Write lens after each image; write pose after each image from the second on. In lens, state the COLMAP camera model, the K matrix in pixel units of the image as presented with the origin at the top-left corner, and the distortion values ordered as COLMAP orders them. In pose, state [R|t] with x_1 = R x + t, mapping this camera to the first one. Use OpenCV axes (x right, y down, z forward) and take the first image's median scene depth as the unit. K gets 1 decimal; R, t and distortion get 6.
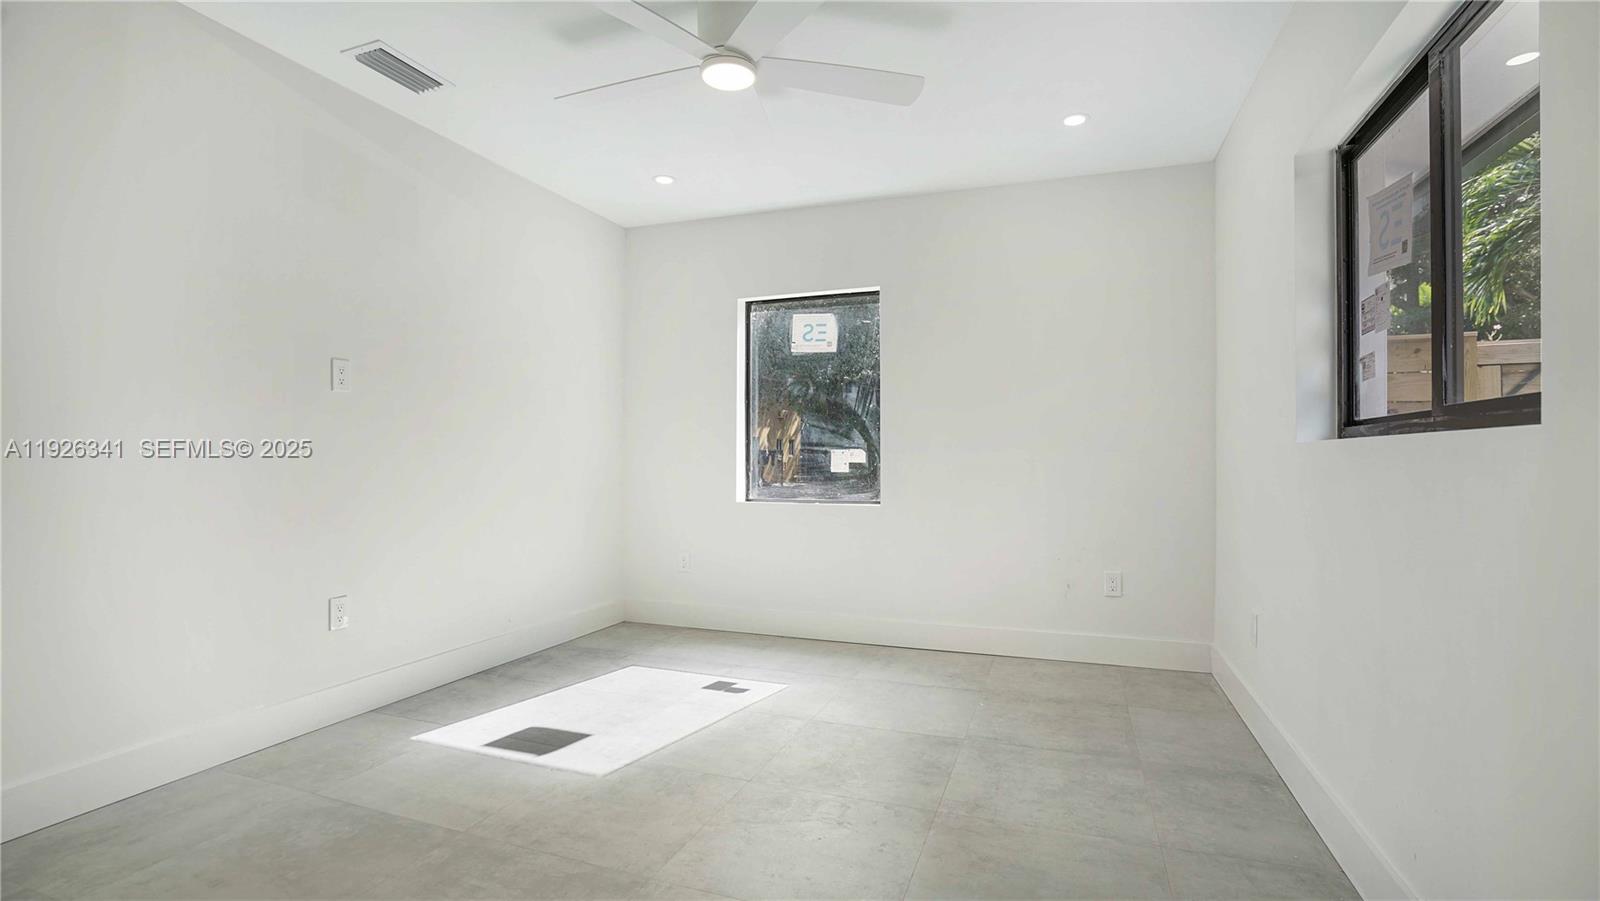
lens RADIAL K [[741.6, 0, 794.4], [0, 741.6, 452.9], [0, 0, 1]] dist [-0.065878, 0.024915]
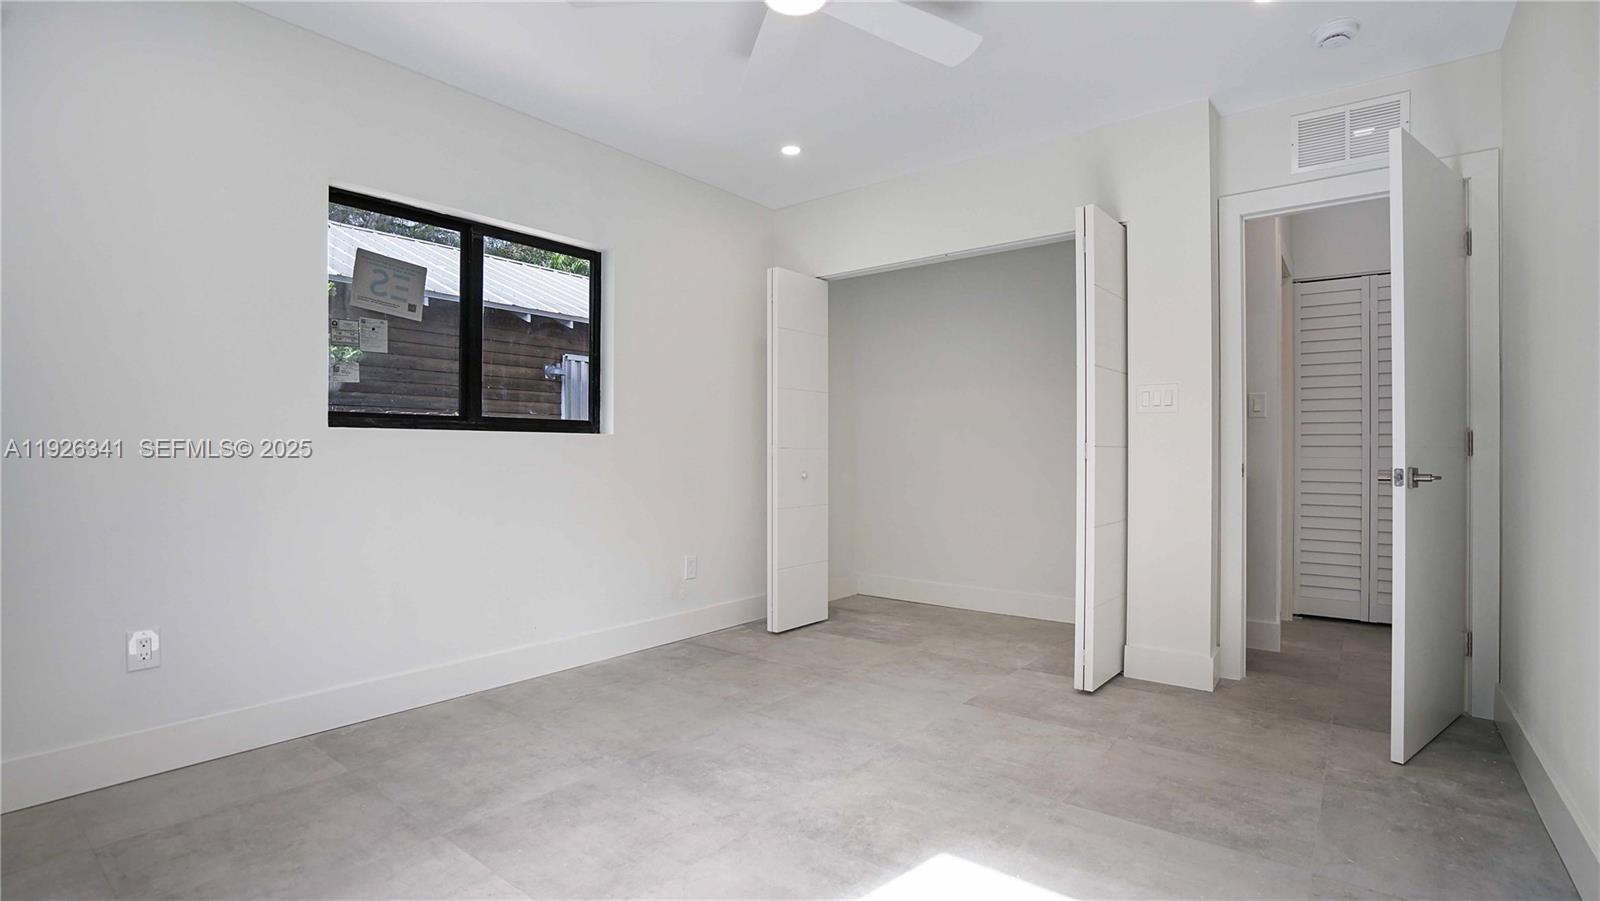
lens RADIAL K [[741.6, 0, 794.4], [0, 741.6, 452.9], [0, 0, 1]] dist [-0.065878, 0.024915]
pose [[-0.950159, -0.004531, 0.311733, -0.199636], [-0.006199, 0.999971, -0.004361, 0.014619], [-0.311704, -0.006076, -0.950160, 1.010438]]
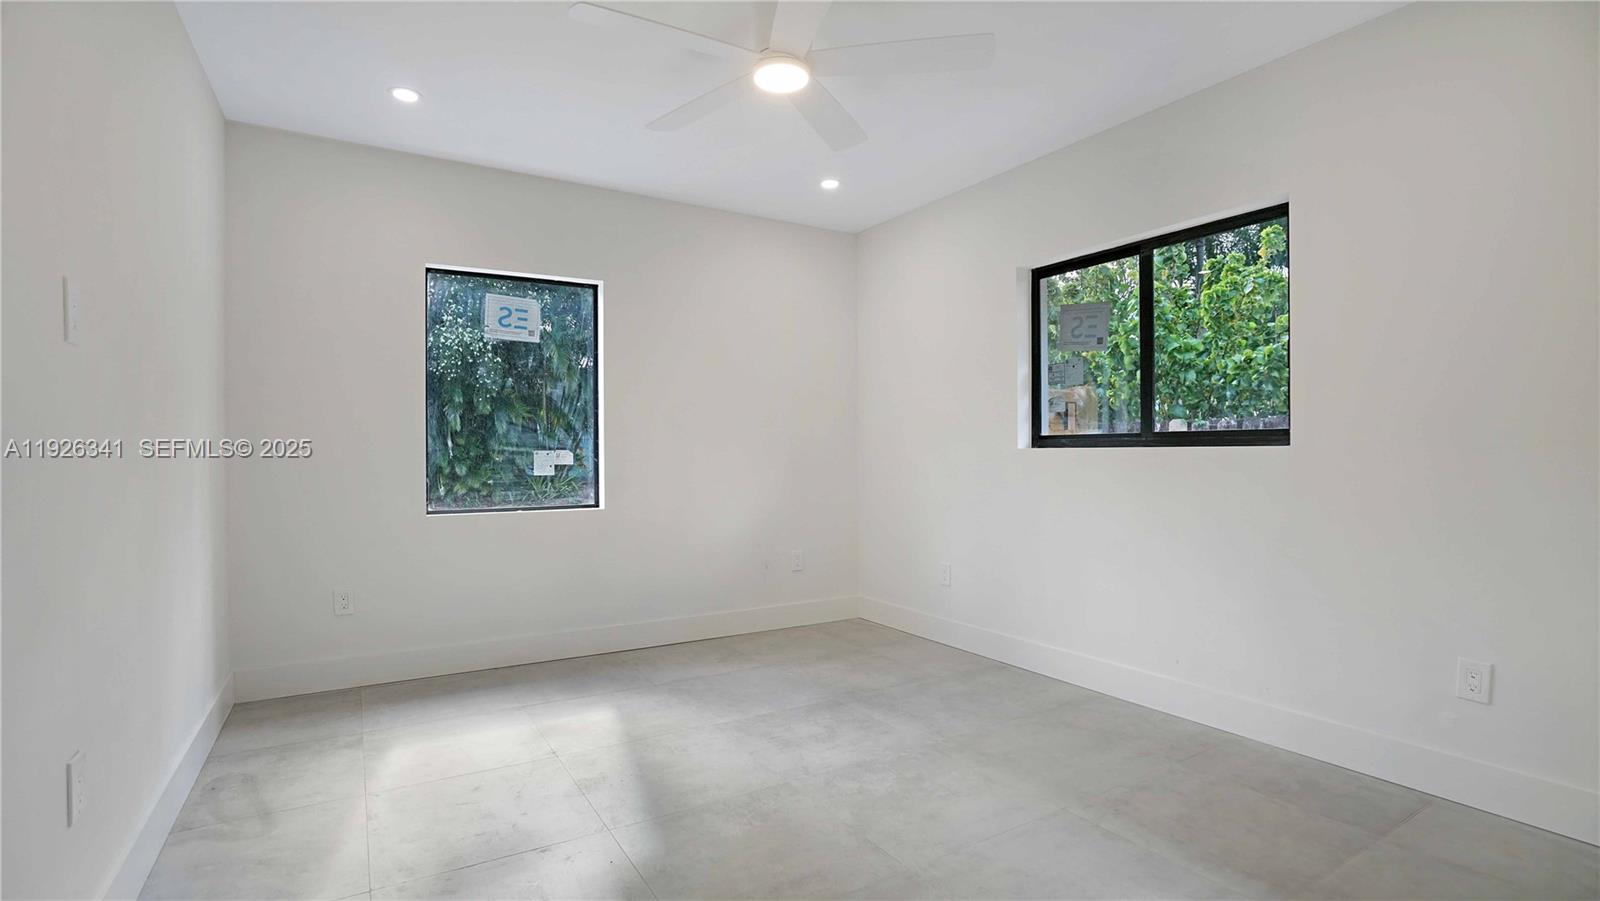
lens RADIAL K [[741.6, 0, 794.4], [0, 741.6, 452.9], [0, 0, 1]] dist [-0.065878, 0.024915]
pose [[0.617411, -0.006182, 0.786616, -0.479561], [0.000076, 0.999970, 0.007799, -0.009268], [-0.786640, -0.004755, 0.617393, 0.208512]]
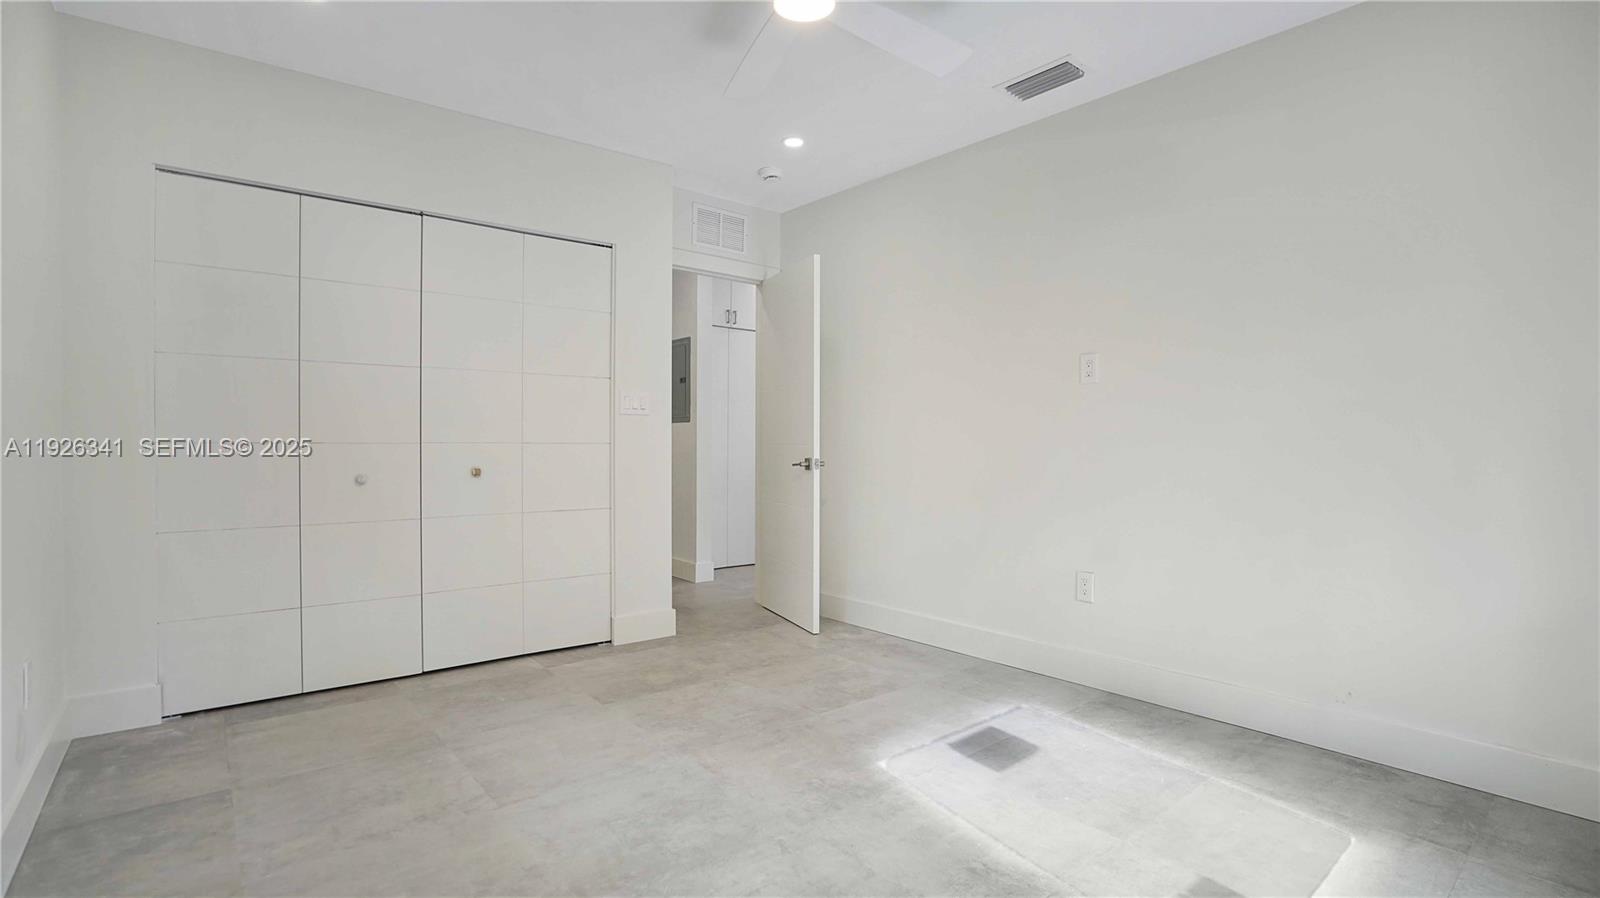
lens RADIAL K [[741.6, 0, 794.4], [0, 741.6, 451.4], [0, 0, 1]] dist [-0.065878, 0.024915]
pose [[-0.500065, 0.002947, -0.865983, 0.373185], [-0.000856, 0.999992, 0.003897, 0.008306], [0.865988, 0.002690, -0.500058, 0.794479]]
